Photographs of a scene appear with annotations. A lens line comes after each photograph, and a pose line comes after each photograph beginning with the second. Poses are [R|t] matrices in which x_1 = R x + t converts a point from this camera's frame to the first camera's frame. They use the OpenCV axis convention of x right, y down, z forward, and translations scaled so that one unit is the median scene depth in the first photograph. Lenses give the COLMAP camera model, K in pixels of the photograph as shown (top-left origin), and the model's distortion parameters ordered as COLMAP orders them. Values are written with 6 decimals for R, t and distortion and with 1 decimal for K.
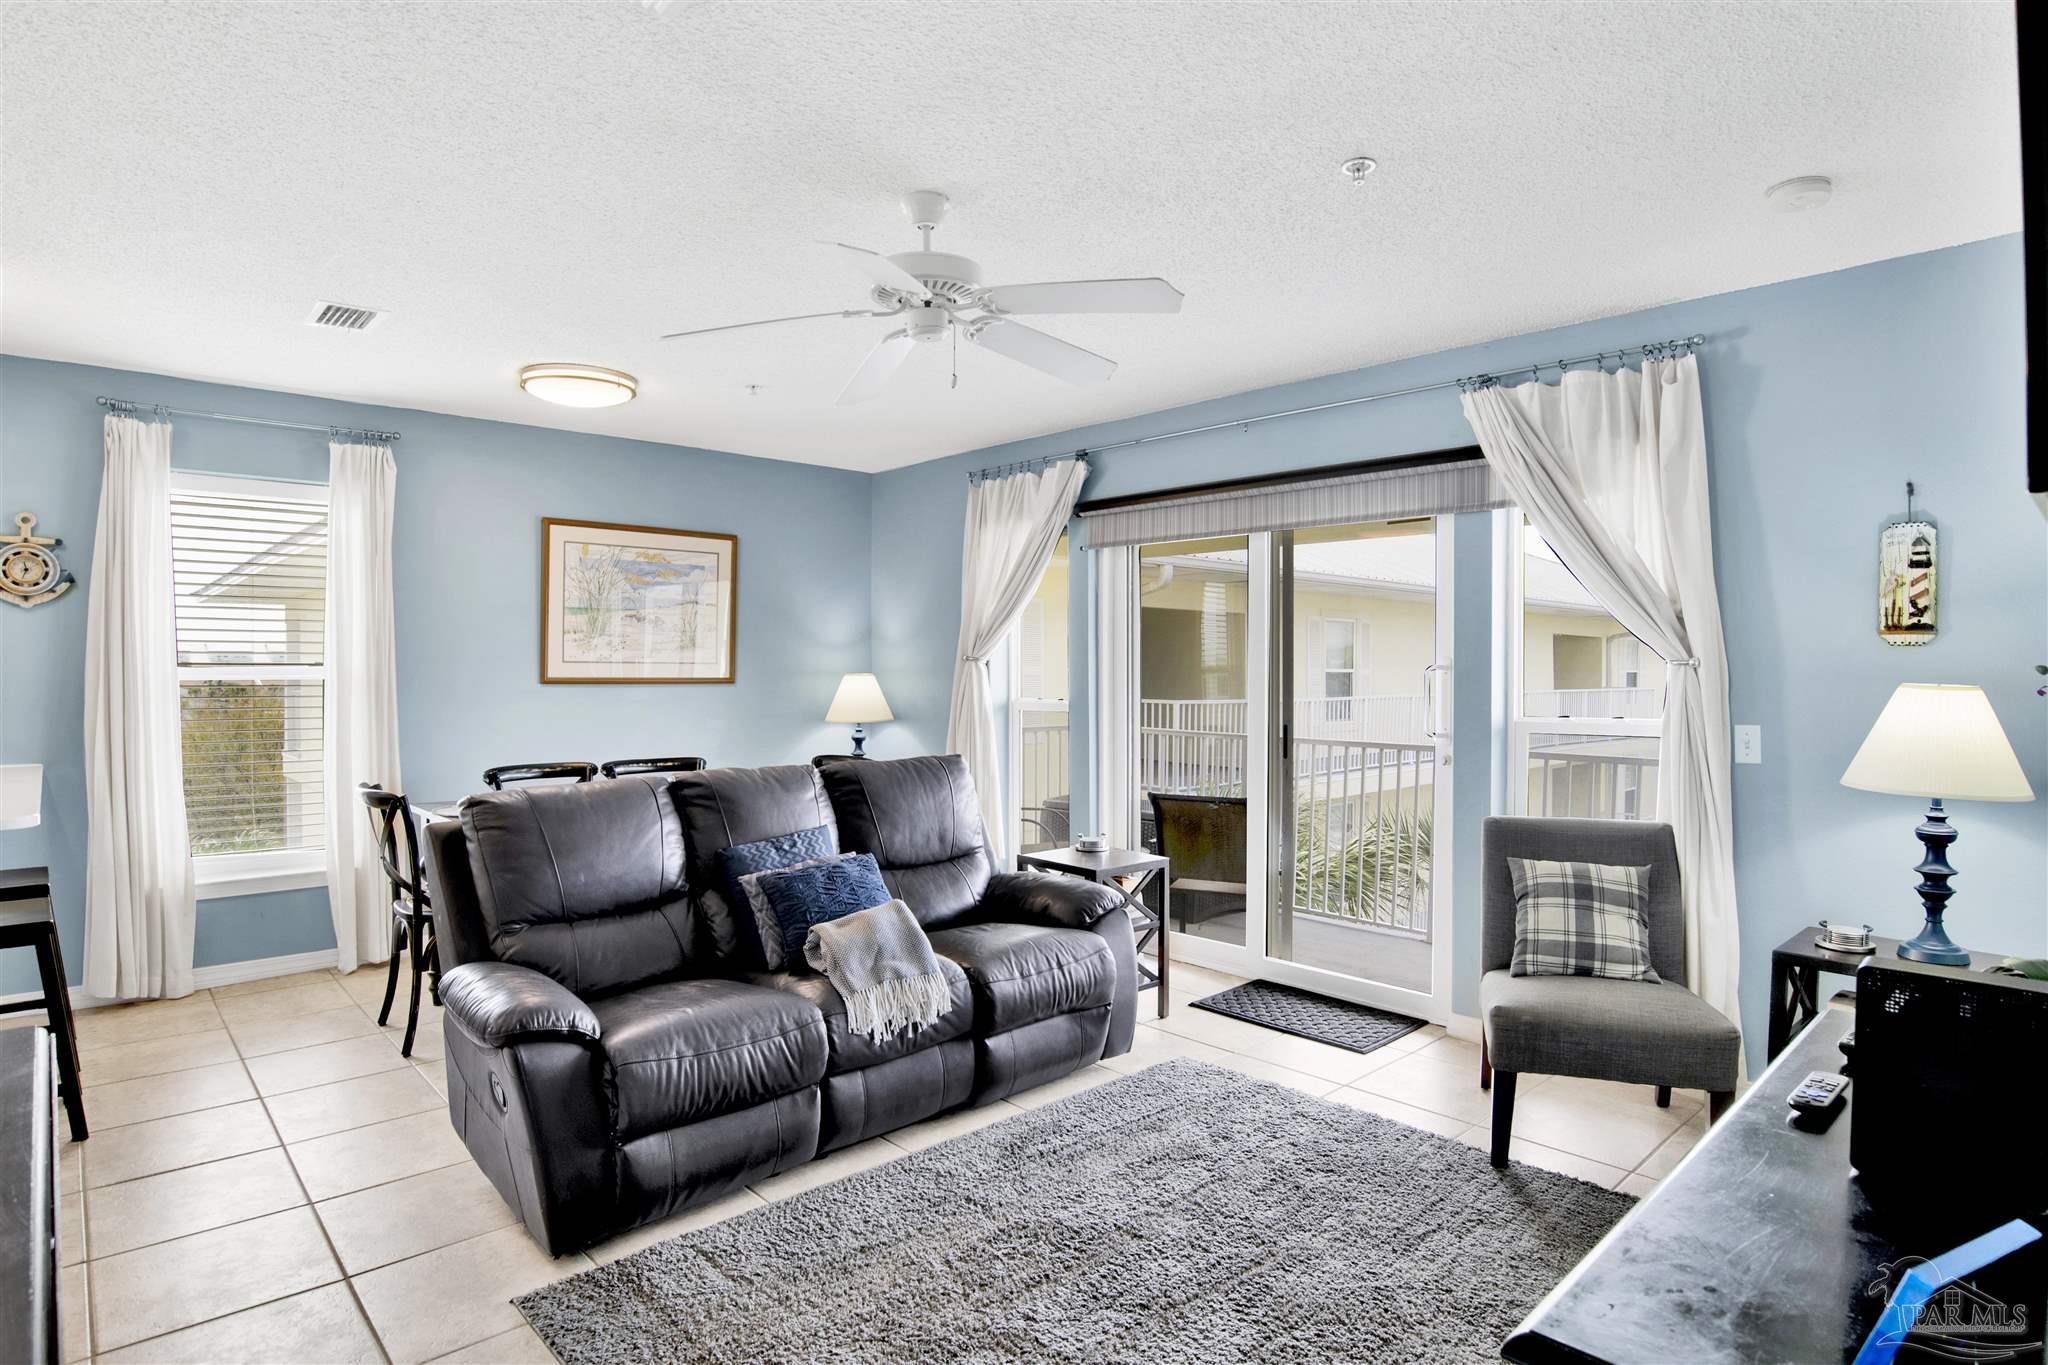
lens RADIAL K [[1082.3, 0, 1024.6], [0, 1082.3, 680.9], [0, 0, 1]] dist [-0.065991, 0.023829]
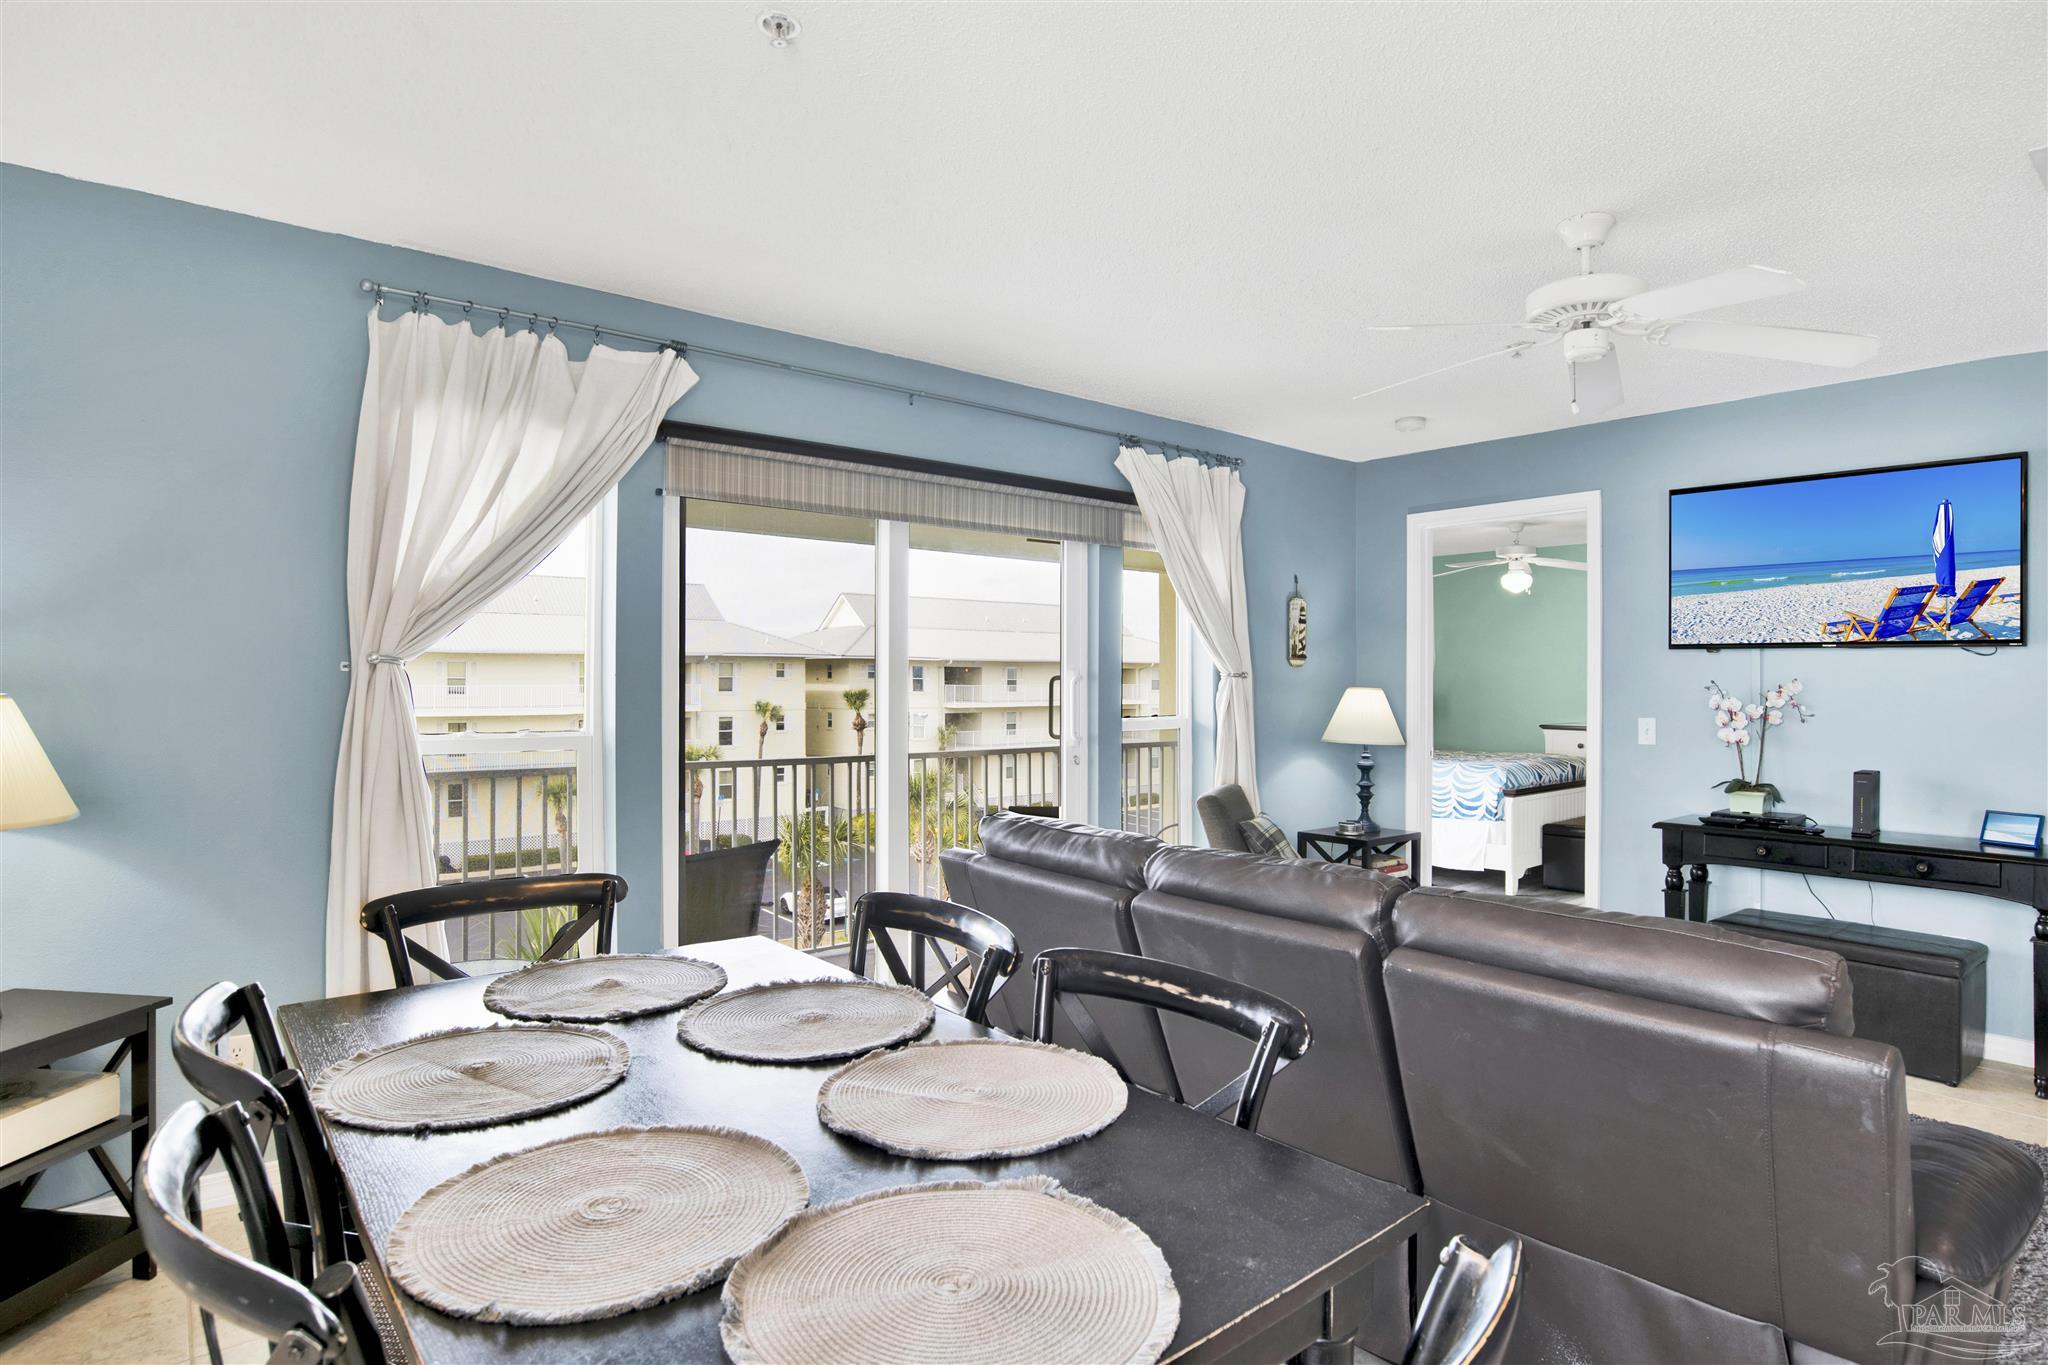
lens RADIAL K [[1084.8, 0, 1024.3], [0, 1084.8, 715.7], [0, 0, 1]] dist [-0.070451, 0.024594]
pose [[0.060688, -0.036435, 0.997492, -0.711263], [0.009138, 0.999312, 0.035946, -0.013628], [-0.998115, 0.006934, 0.060979, 0.925463]]
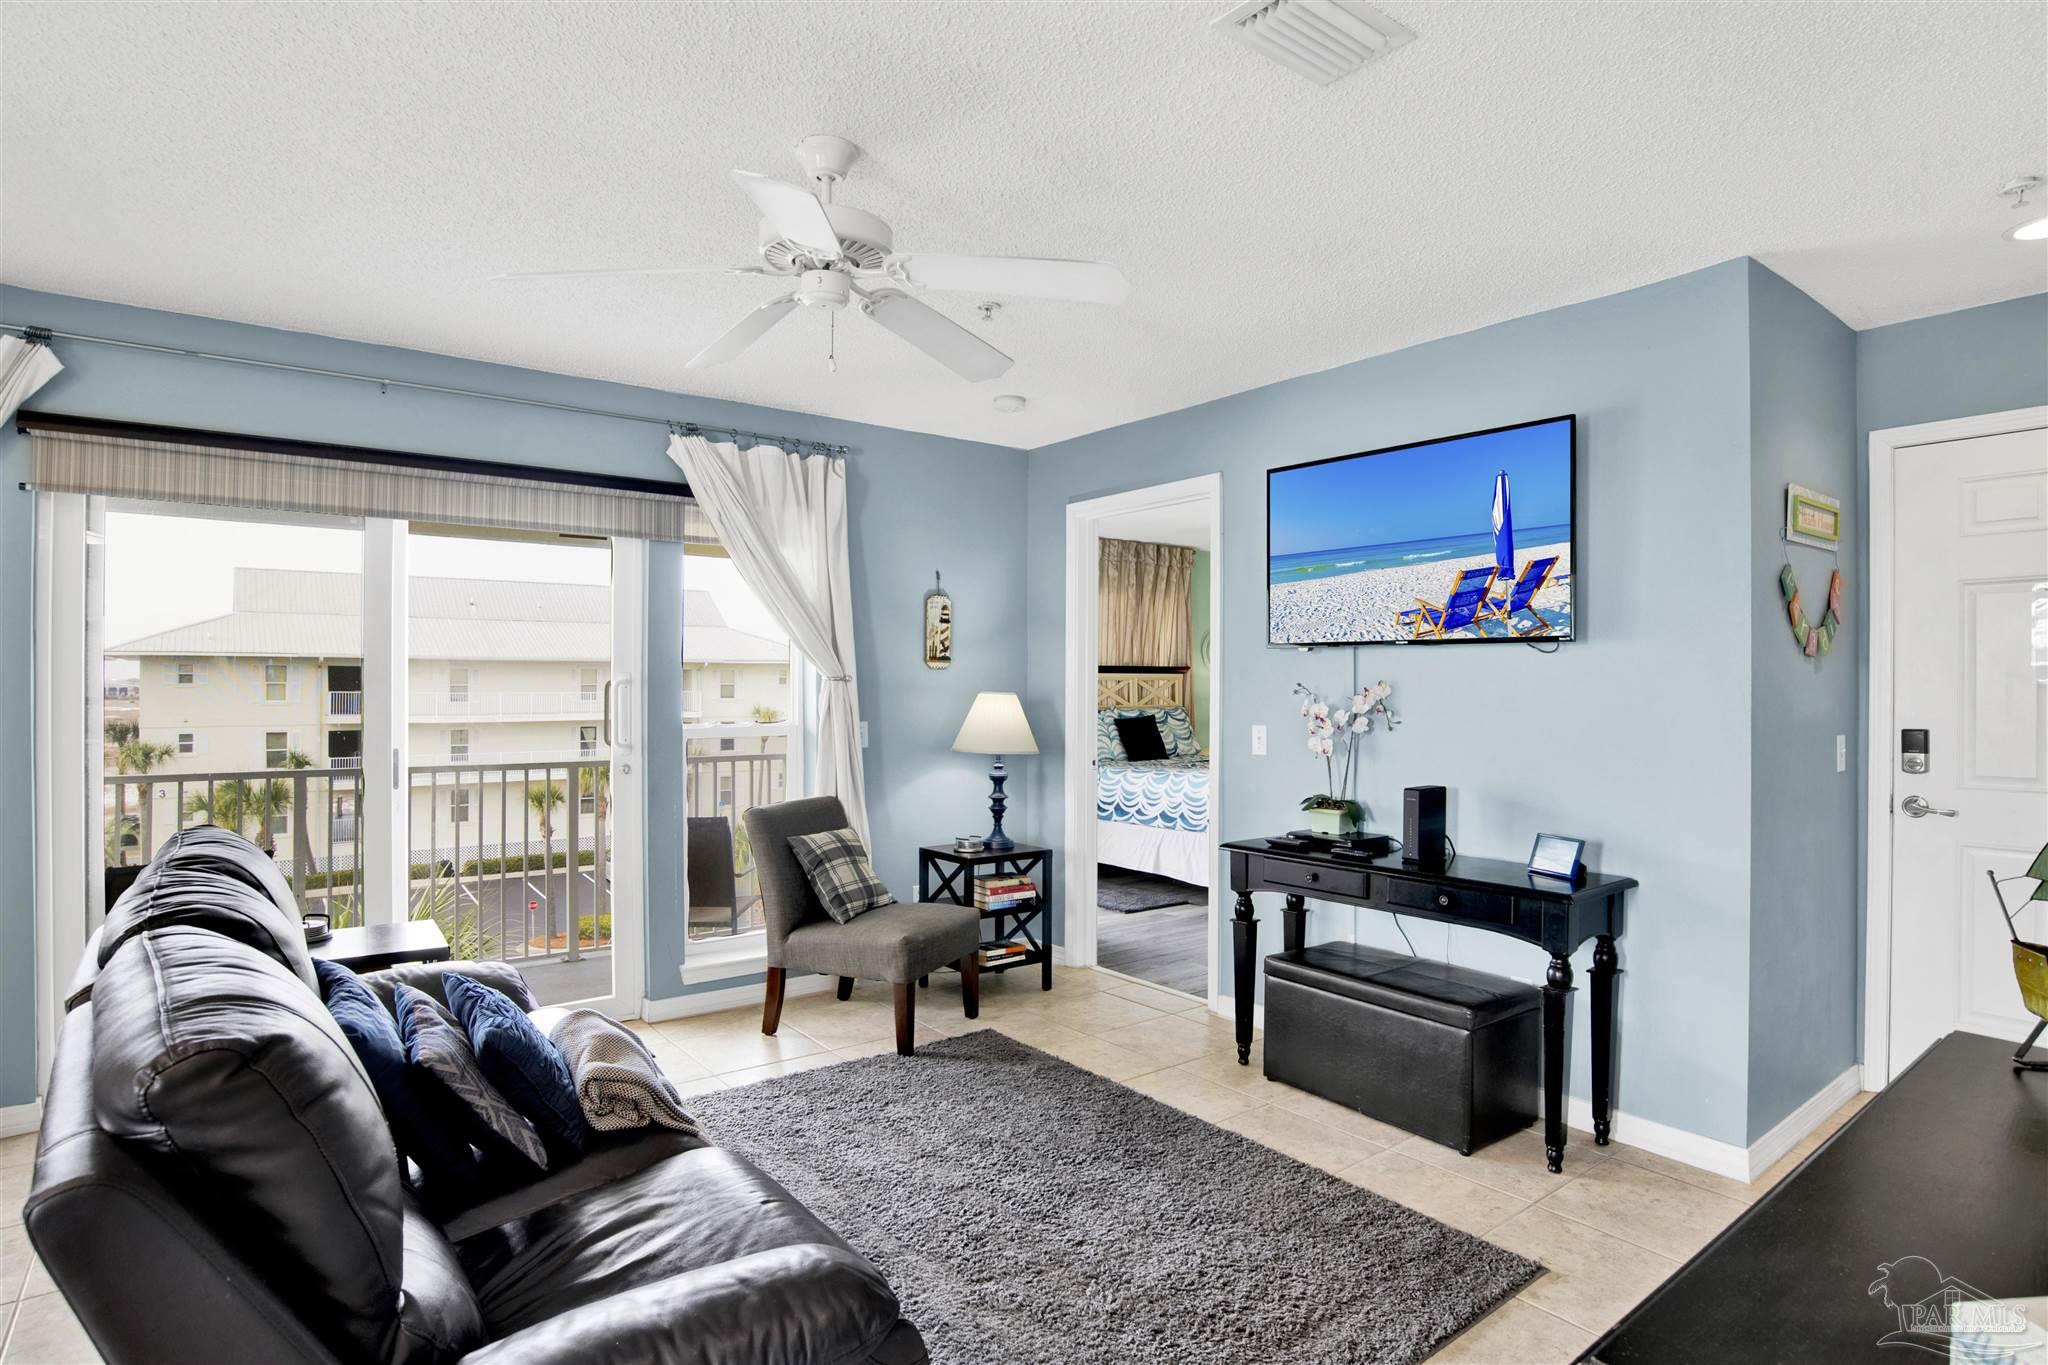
lens RADIAL K [[1063.5, 0, 1022.0], [0, 1063.5, 675.5], [0, 0, 1]] dist [-0.077605, 0.027026]
pose [[0.094341, 0.008598, 0.995503, -0.570856], [0.013193, 0.999864, -0.009886, -0.003251], [-0.995453, 0.014066, 0.094215, 0.482051]]
